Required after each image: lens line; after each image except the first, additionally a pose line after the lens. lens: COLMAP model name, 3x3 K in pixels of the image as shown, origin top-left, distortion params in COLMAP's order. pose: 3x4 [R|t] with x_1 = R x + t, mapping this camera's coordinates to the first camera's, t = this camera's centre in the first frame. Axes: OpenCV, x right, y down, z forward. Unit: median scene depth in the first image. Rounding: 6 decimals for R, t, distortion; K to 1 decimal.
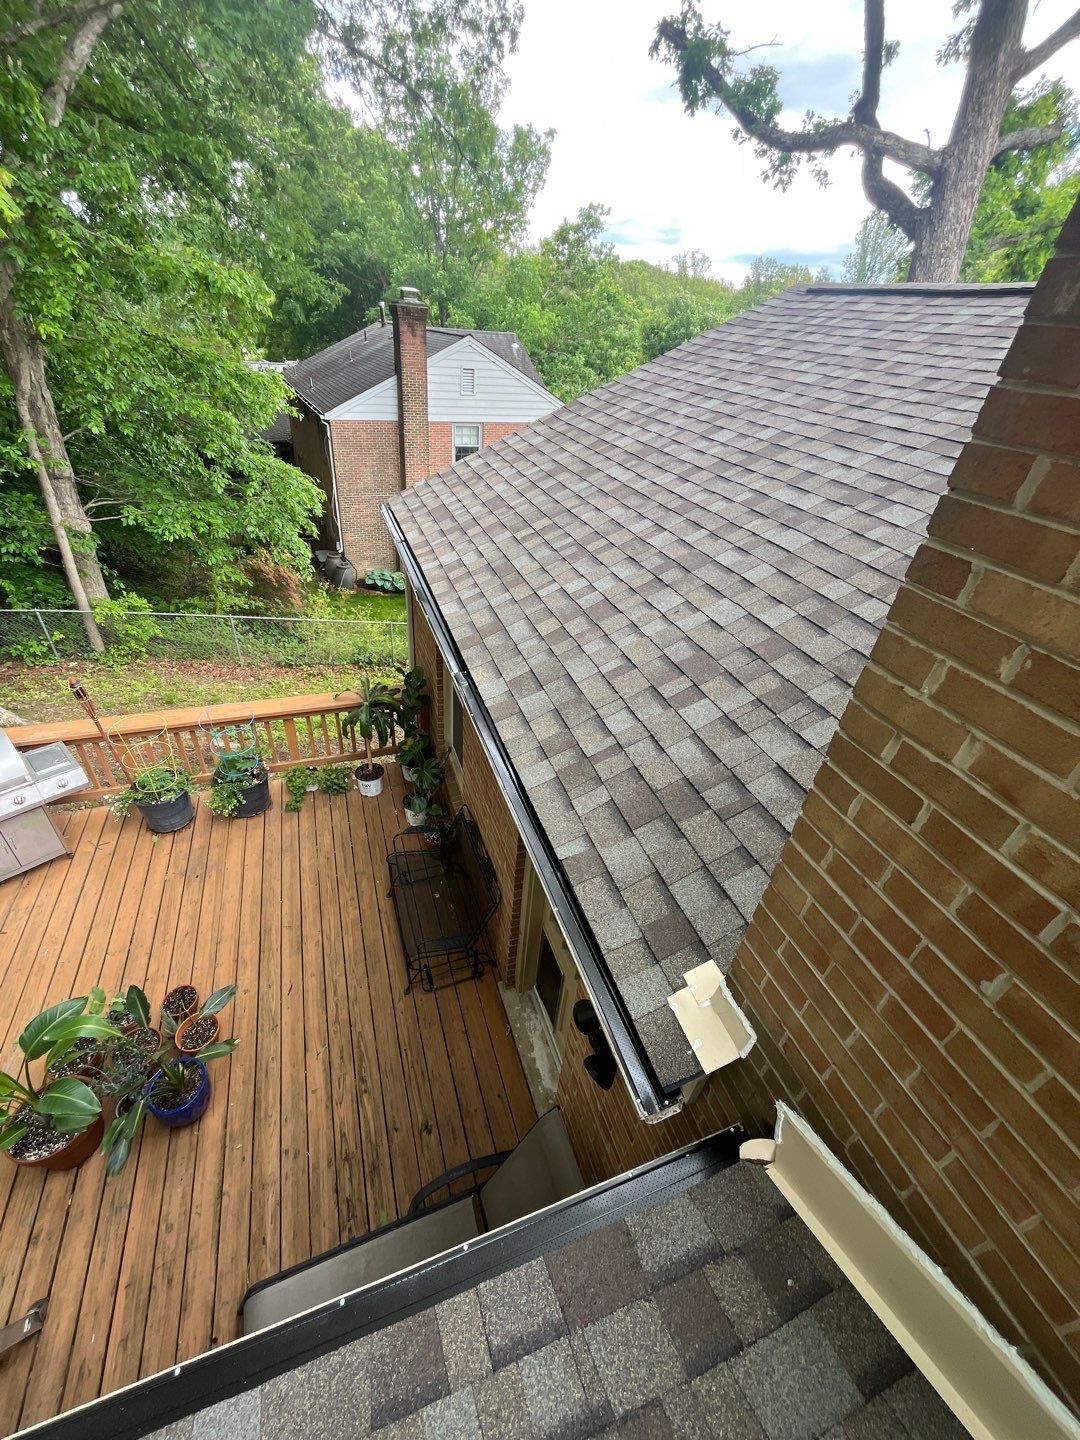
lens RADIAL K [[580.3, 0, 540.0], [0, 580.3, 720.0], [0, 0, 1]] dist [-0.007033, -0.000233]
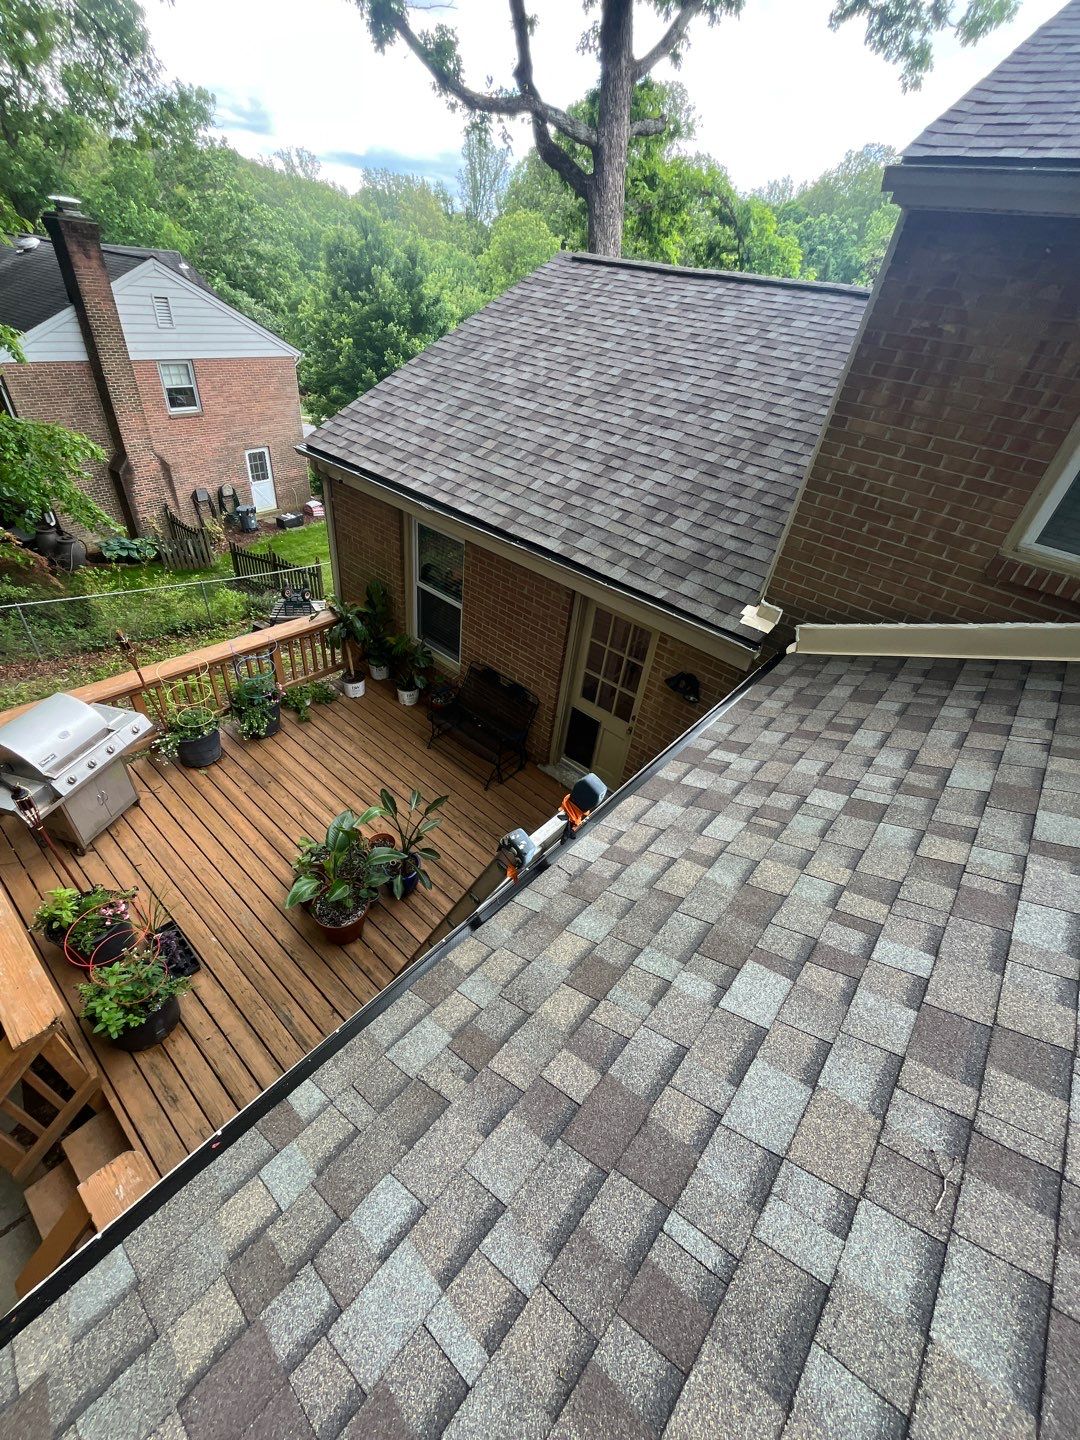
lens RADIAL K [[580.3, 0, 540.0], [0, 580.3, 720.0], [0, 0, 1]] dist [-0.007033, -0.000233]
pose [[0.870264, -0.282761, 0.403344, -0.464368], [0.241012, 0.958550, 0.151972, 0.085849], [-0.429597, -0.035045, 0.902340, -0.248384]]
